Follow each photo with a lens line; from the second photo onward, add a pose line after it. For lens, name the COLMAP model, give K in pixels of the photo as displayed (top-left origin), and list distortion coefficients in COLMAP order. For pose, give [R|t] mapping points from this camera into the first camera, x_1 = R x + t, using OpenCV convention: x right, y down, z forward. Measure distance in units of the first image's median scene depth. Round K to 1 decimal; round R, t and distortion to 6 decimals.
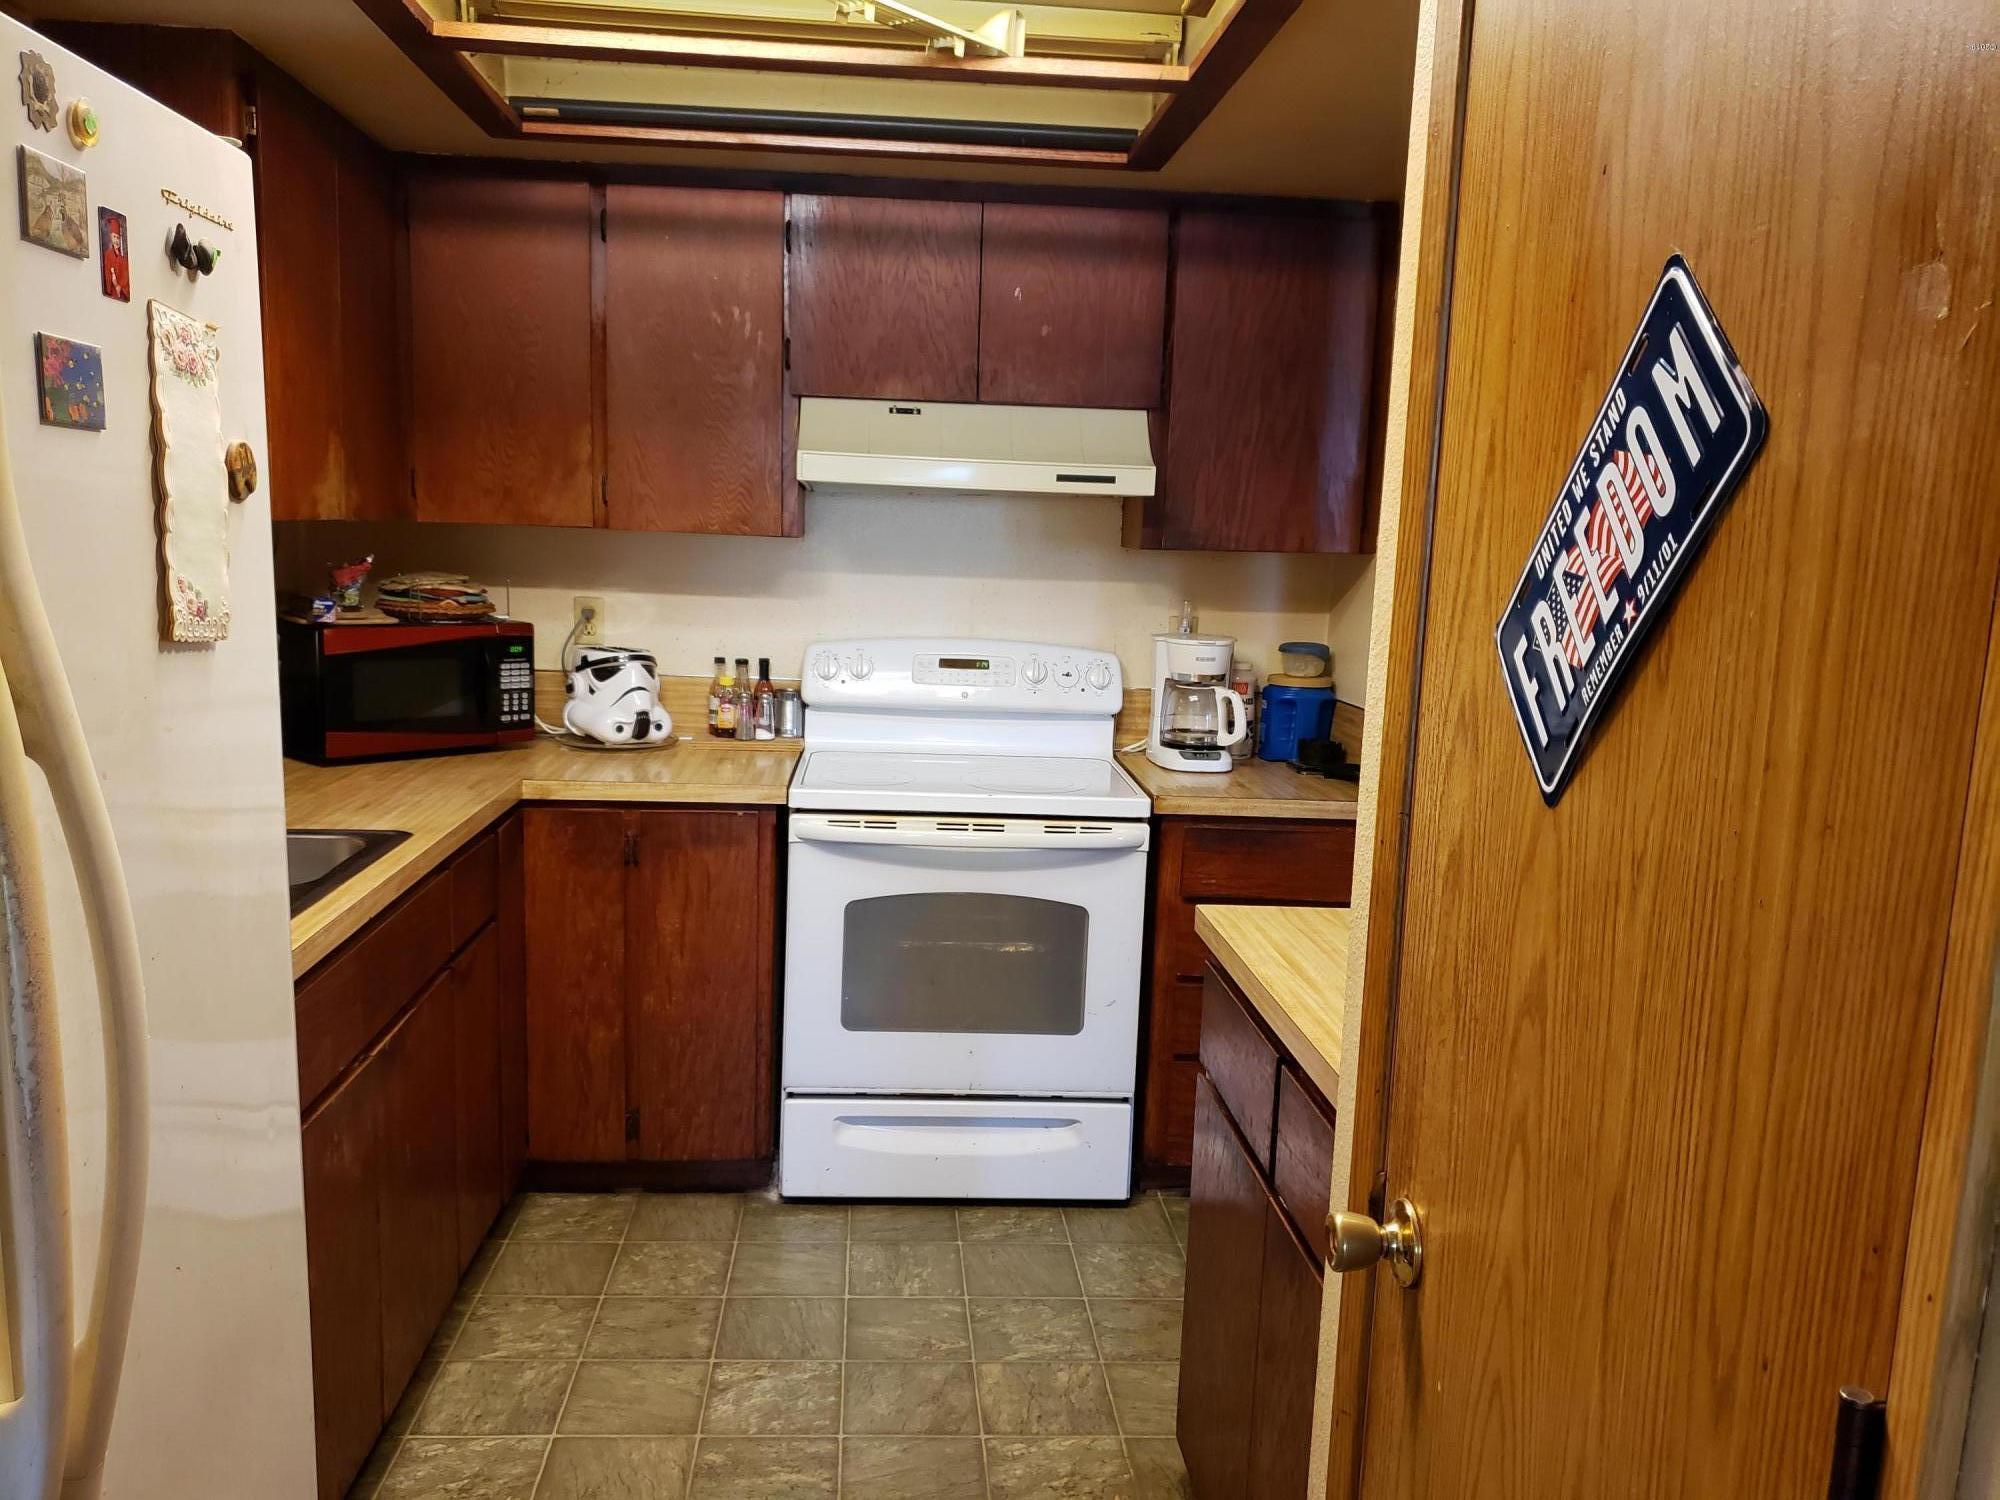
lens RADIAL K [[1538.9, 0, 988.3], [0, 1538.9, 751.8], [0, 0, 1]] dist [-0.025691, -0.004034]
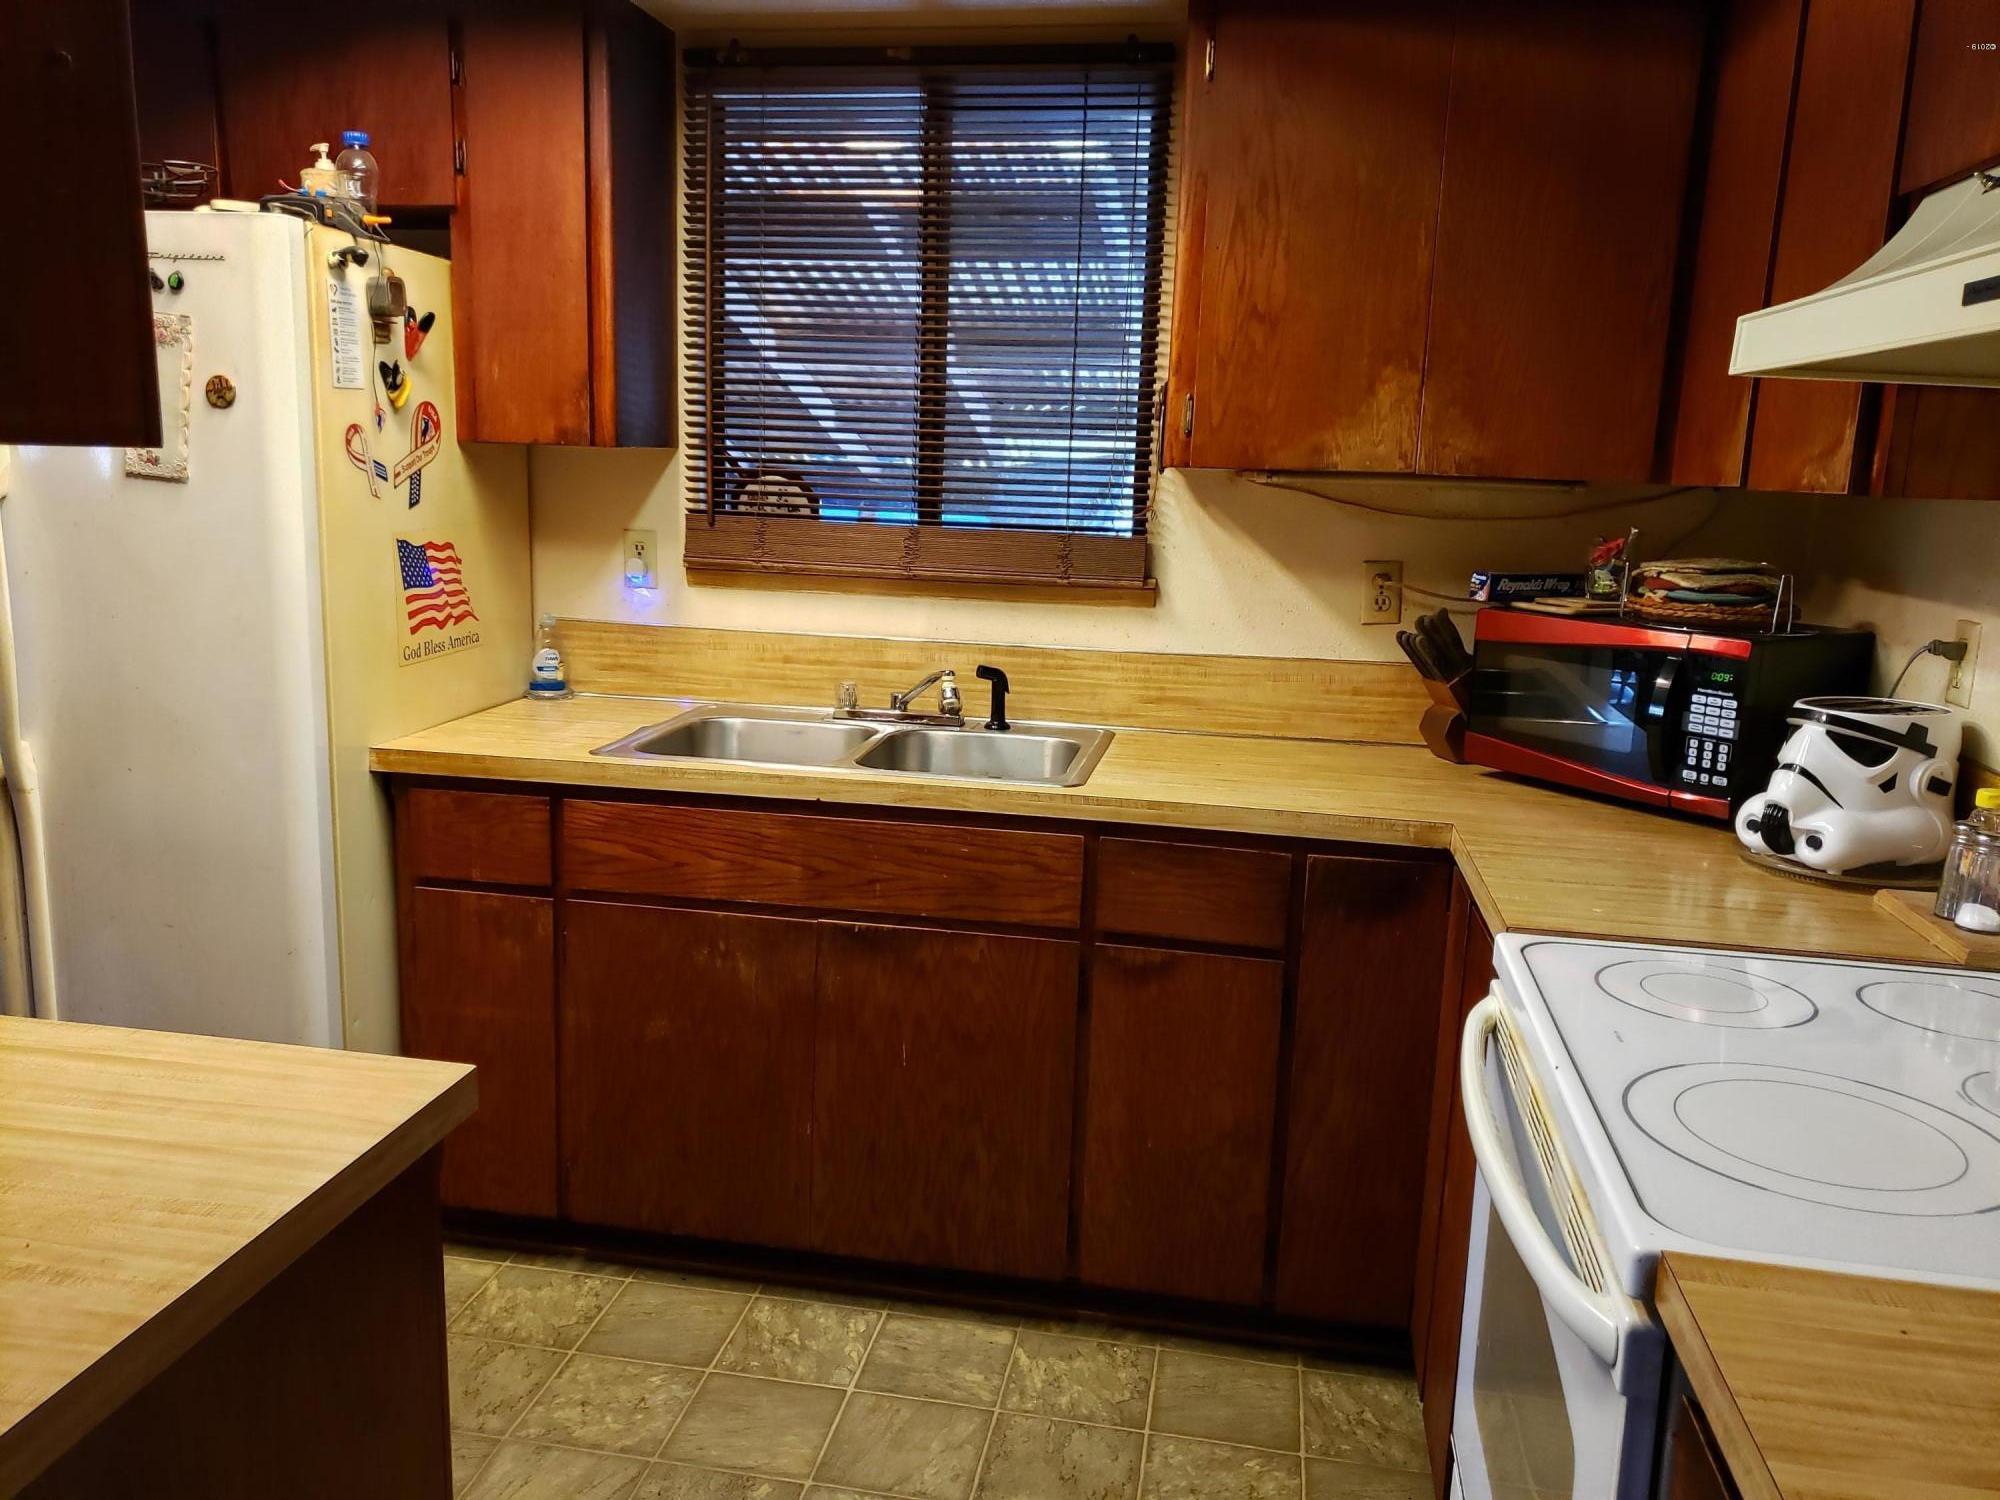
lens RADIAL K [[1538.9, 0, 990.0], [0, 1538.9, 752.0], [0, 0, 1]] dist [-0.025691, -0.004034]
pose [[-0.241873, 0.134214, -0.960981, 0.501614], [-0.181487, 0.966652, 0.180685, -0.120064], [0.953184, 0.218108, -0.209449, 1.040414]]
